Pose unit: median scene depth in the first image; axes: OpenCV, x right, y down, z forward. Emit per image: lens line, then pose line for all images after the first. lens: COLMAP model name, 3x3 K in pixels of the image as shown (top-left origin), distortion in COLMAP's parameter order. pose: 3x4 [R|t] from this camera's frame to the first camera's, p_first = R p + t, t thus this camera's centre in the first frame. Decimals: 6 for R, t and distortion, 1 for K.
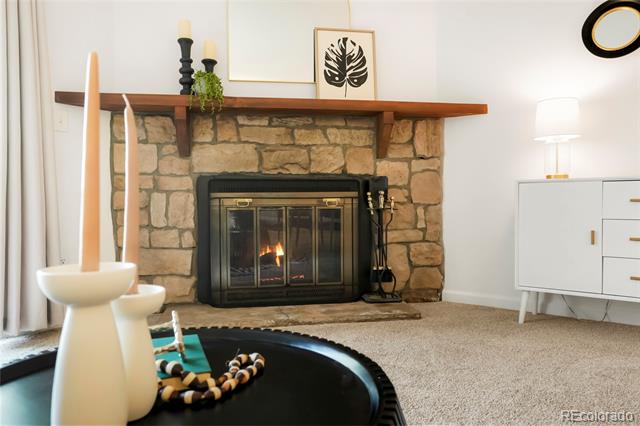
lens RADIAL K [[449.5, 0, 320.1], [0, 449.5, 213.8], [0, 0, 1]] dist [-0.002975, -0.002704]
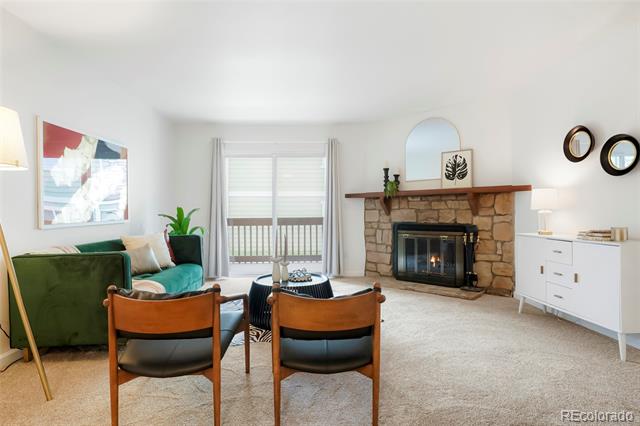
lens RADIAL K [[330.0, 0, 320.3], [0, 330.0, 212.2], [0, 0, 1]] dist [-0.023684, 0.000563]
pose [[0.631719, 0.002118, -0.775195, 0.809370], [-0.012783, 0.999889, -0.007685, -0.119969], [0.775092, 0.014764, 0.631676, -0.387580]]
